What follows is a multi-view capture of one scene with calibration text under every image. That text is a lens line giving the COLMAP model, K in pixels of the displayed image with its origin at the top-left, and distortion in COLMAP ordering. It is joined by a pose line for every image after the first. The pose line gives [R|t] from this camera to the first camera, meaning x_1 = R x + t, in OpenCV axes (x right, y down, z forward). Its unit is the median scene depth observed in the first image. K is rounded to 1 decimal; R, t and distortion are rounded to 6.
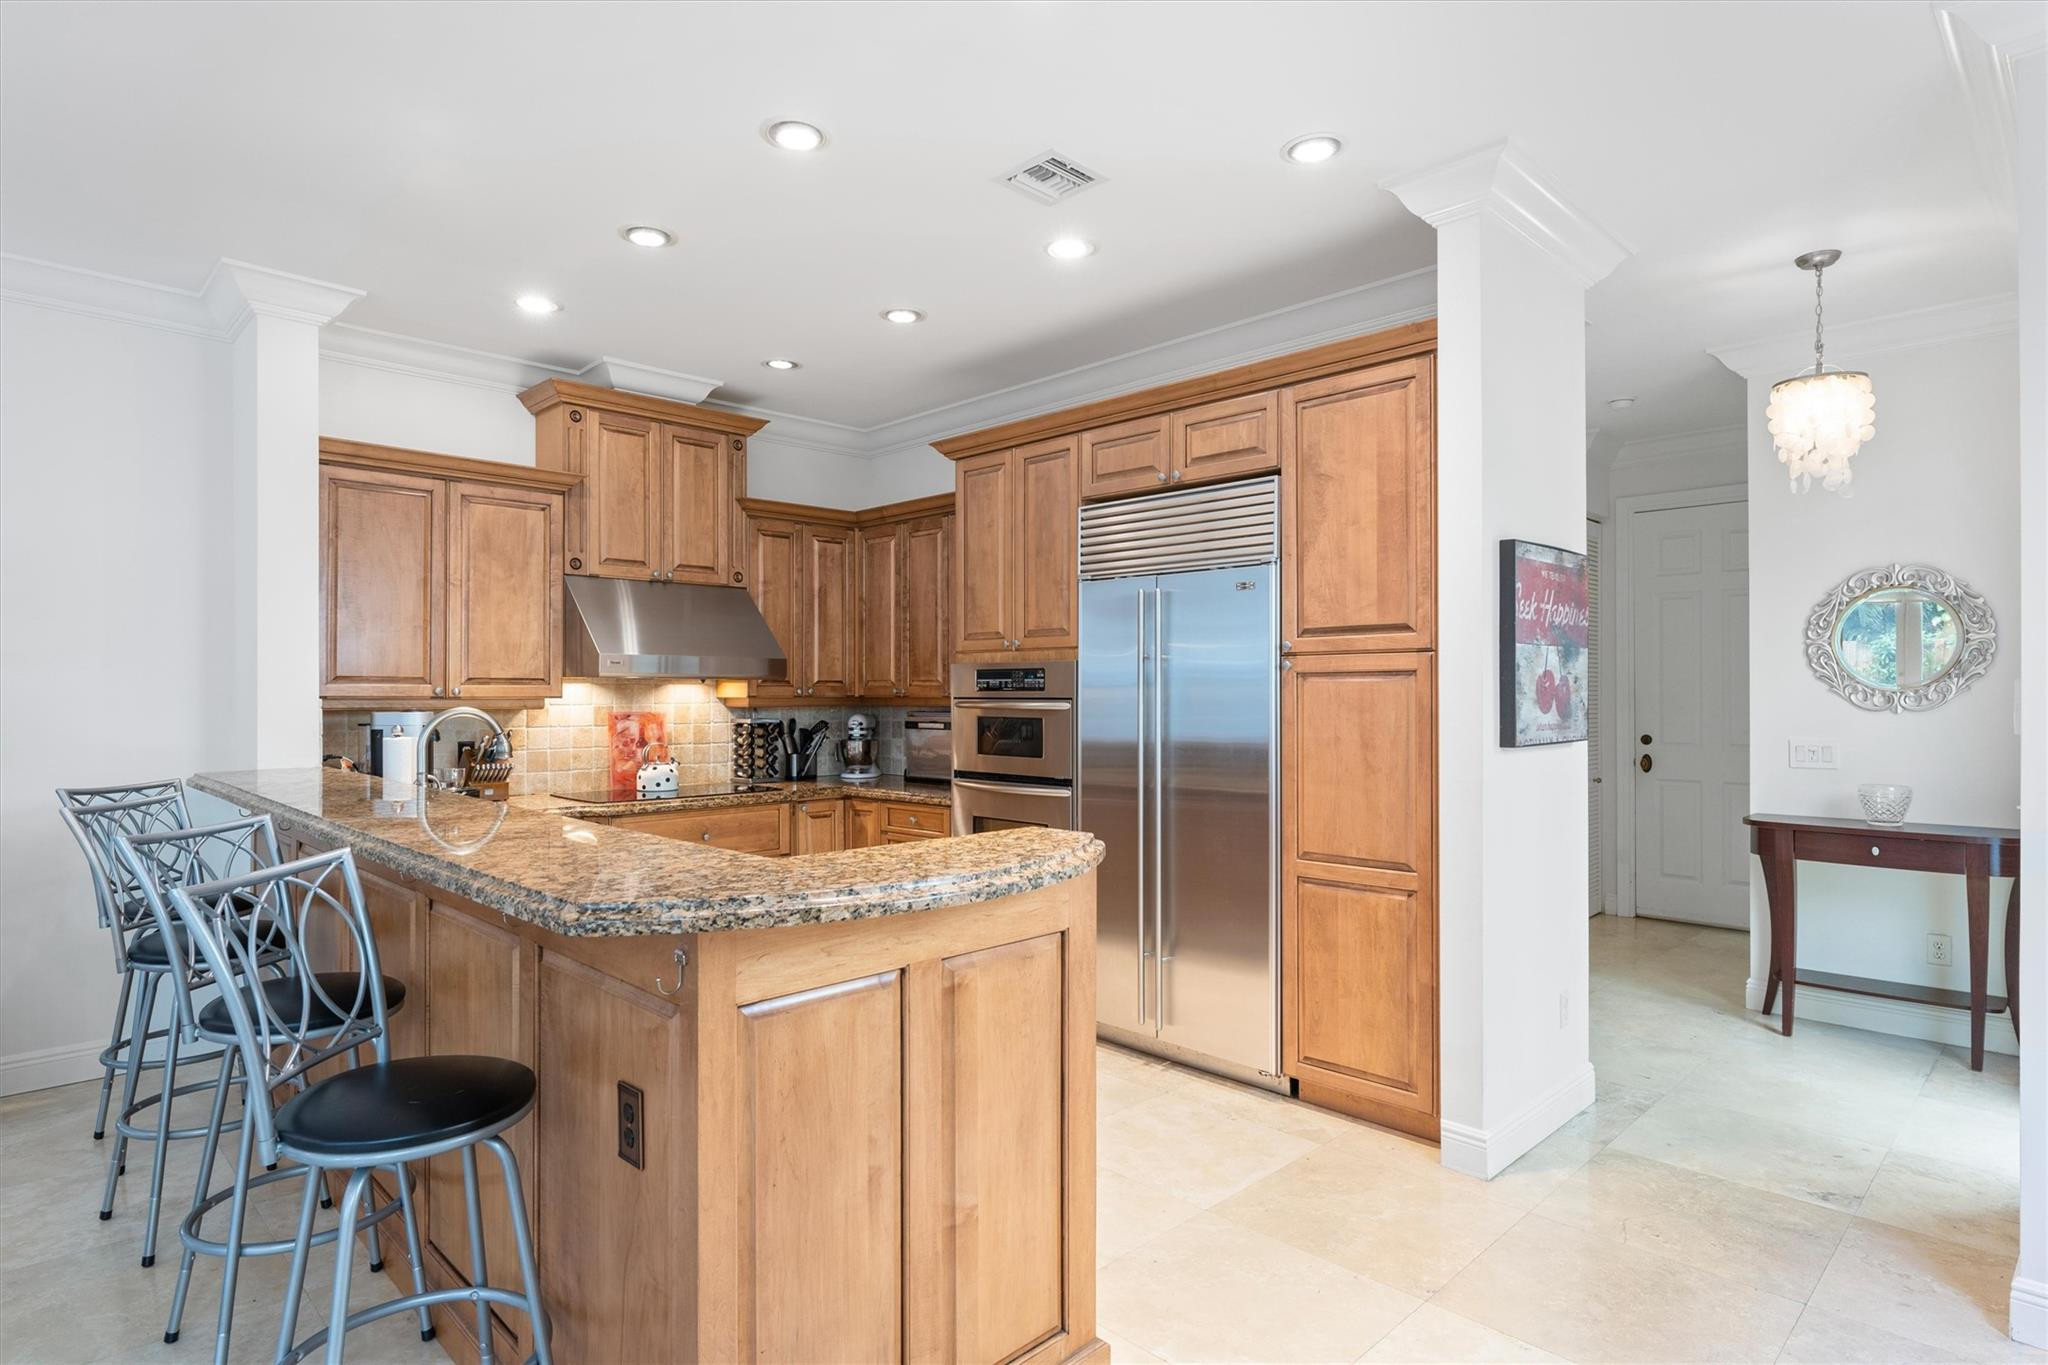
lens RADIAL K [[1089.0, 0, 1019.8], [0, 1089.0, 687.5], [0, 0, 1]] dist [-0.001183, -0.000308]
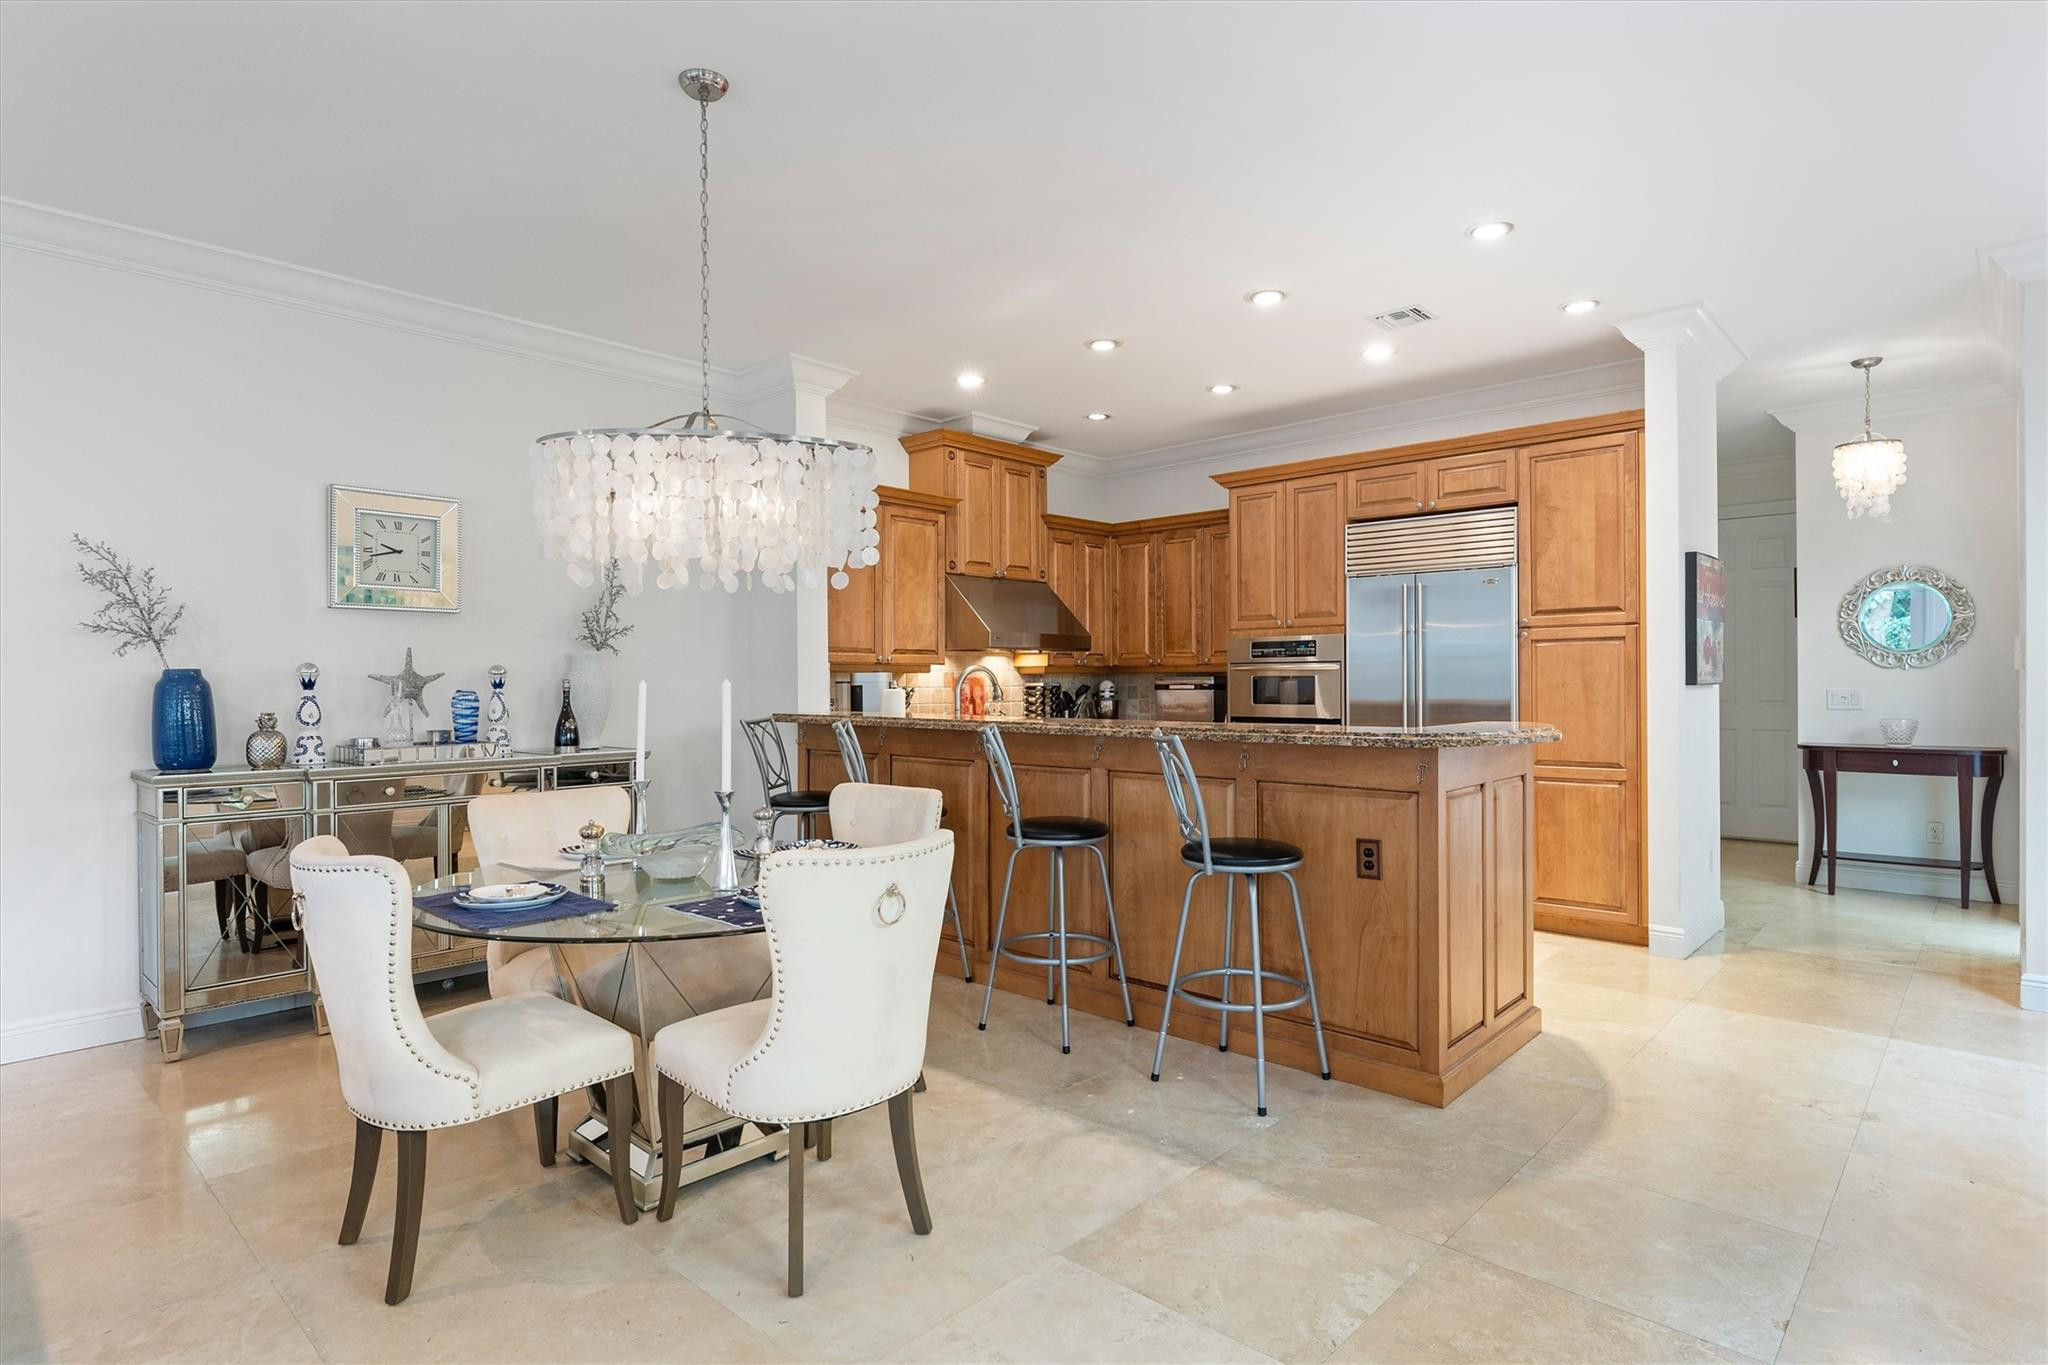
lens RADIAL K [[1057.1, 0, 1024.0], [0, 1057.1, 682.5], [0, 0, 1]] dist [-0.001663, -0.000950]
pose [[0.999138, -0.005502, 0.041138, -0.409368], [0.005266, 0.999969, 0.005852, 0.026750], [-0.041168, -0.005630, 0.999136, -0.339917]]
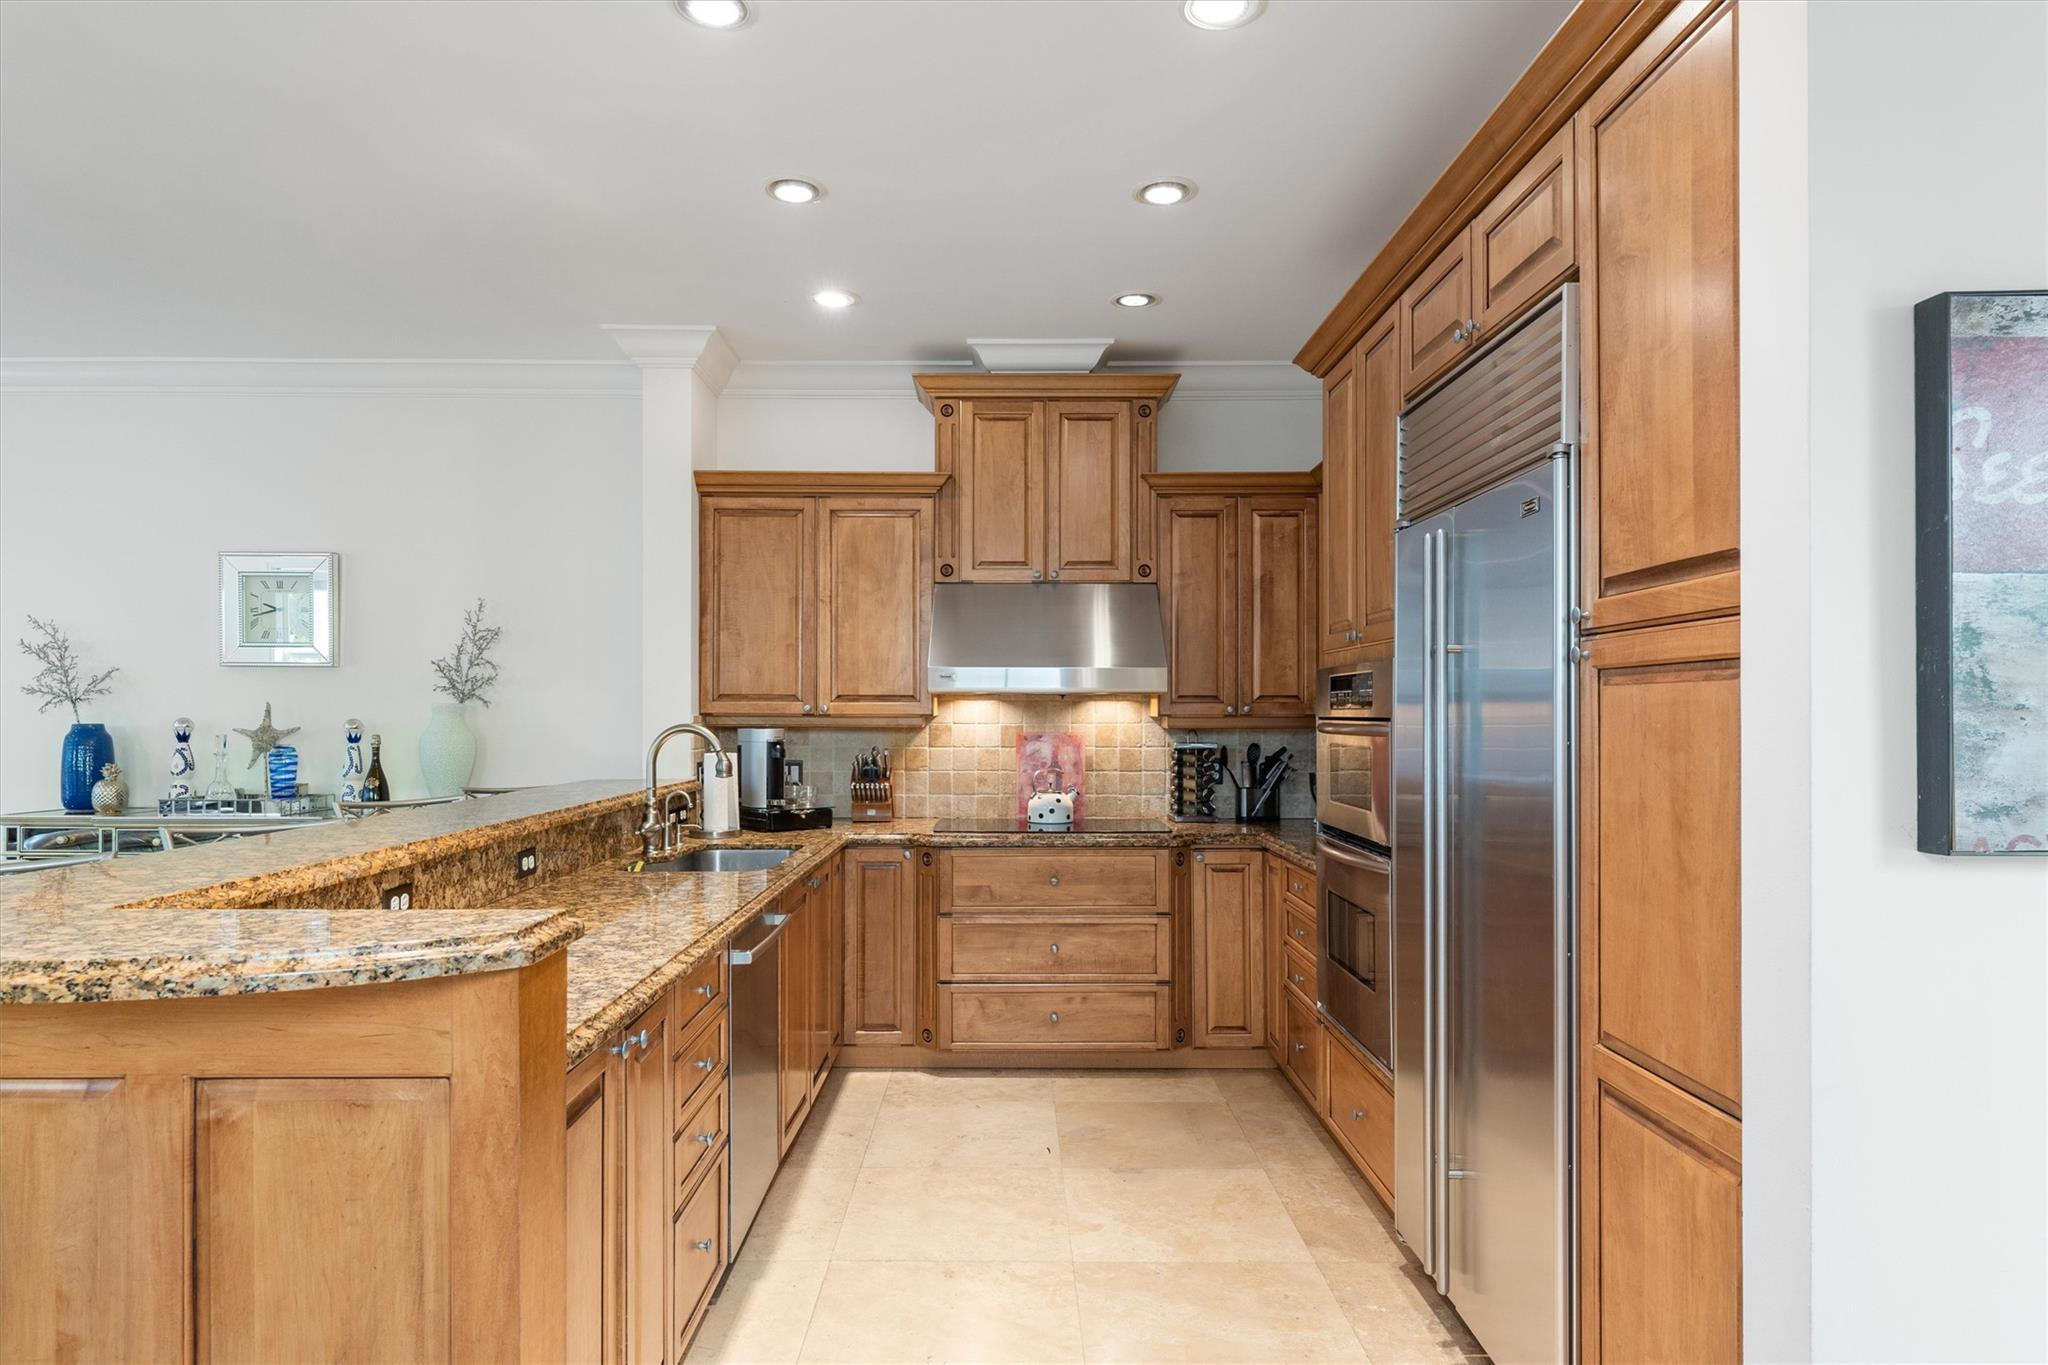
lens RADIAL K [[1186.2, 0, 1010.5], [0, 1186.2, 705.8], [0, 0, 1]] dist [0.001191, -0.001859]
pose [[0.714738, -0.002369, -0.699388, 0.364144], [0.001155, 0.999997, -0.002207, 0.003533], [0.699391, 0.000770, 0.714739, 0.349902]]
